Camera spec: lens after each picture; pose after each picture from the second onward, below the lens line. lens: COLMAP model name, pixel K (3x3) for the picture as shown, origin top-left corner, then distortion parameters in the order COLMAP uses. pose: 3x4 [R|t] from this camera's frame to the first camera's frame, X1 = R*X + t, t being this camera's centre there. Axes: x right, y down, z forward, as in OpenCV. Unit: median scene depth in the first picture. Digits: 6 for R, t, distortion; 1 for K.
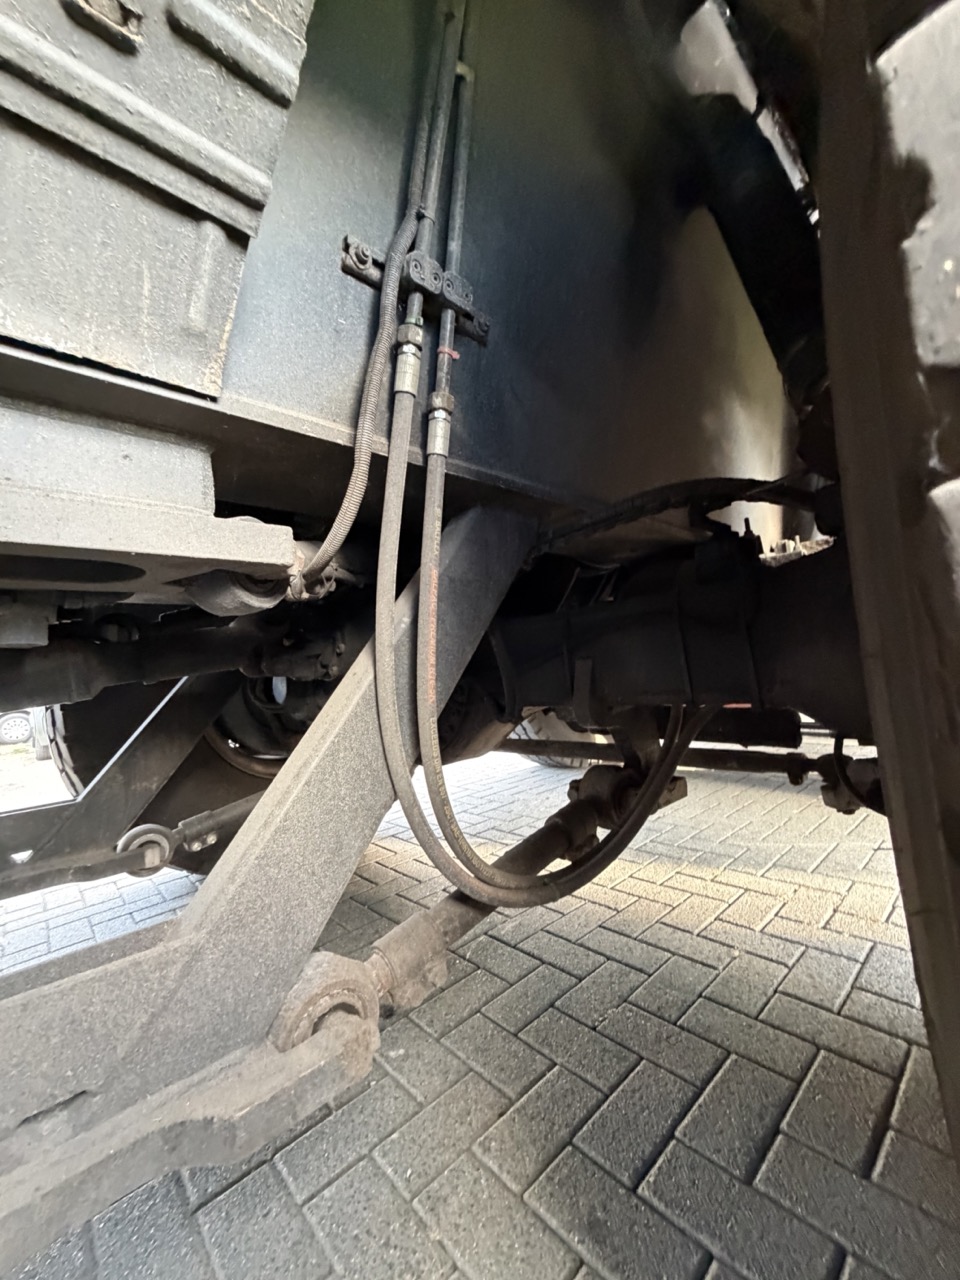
lens RADIAL K [[510.0, 0, 480.4], [0, 510.0, 636.4], [0, 0, 1]] dist [-0.001172, 0.000135]
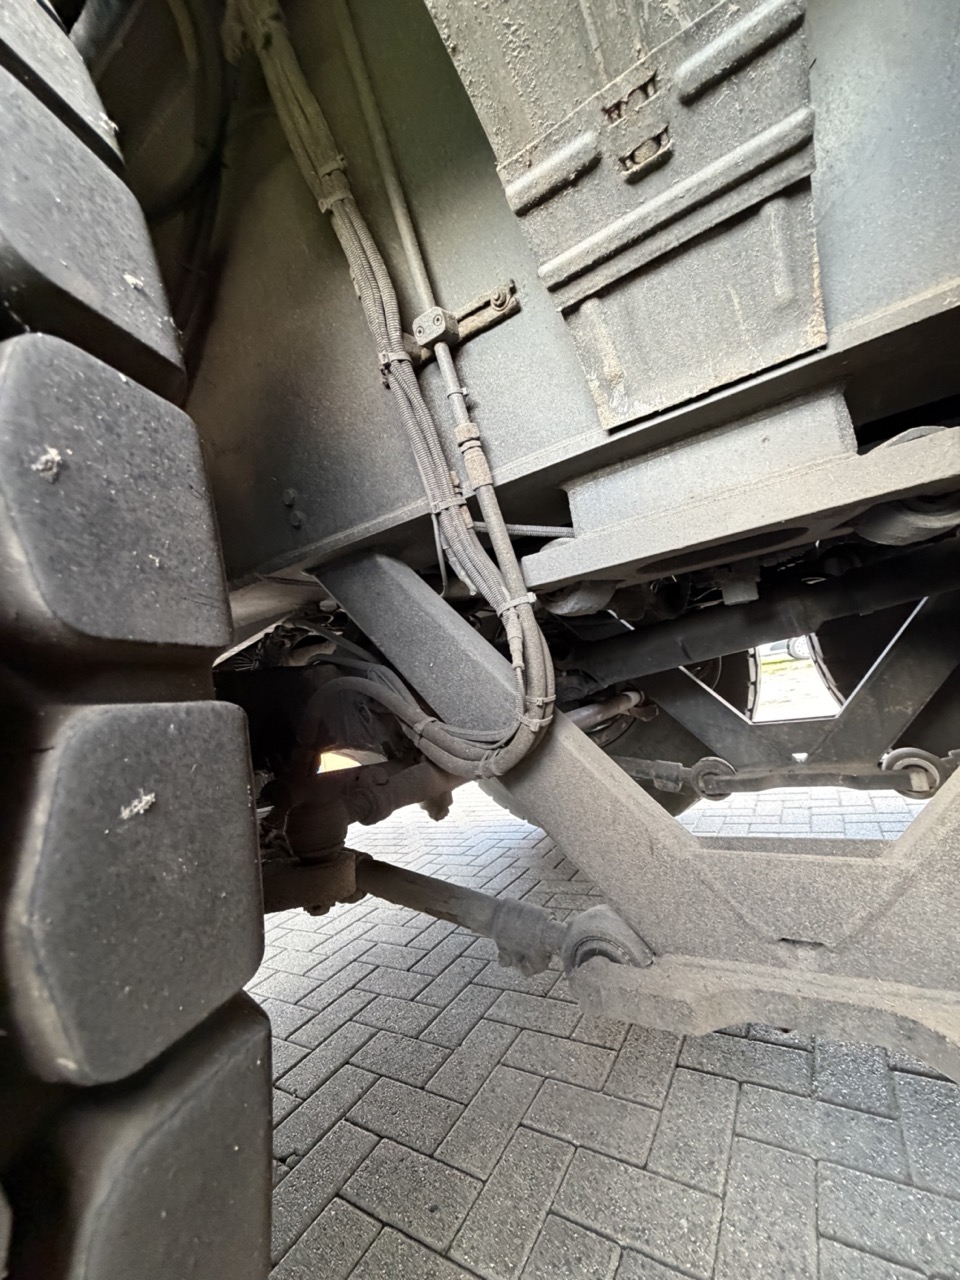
lens RADIAL K [[510.0, 0, 485.0], [0, 510.0, 639.6], [0, 0, 1]] dist [-0.001172, 0.000135]
pose [[0.275298, -0.038650, -0.960582, 0.220672], [0.199156, 0.979809, 0.017654, -0.050650], [0.940504, -0.196165, 0.277437, -0.013574]]
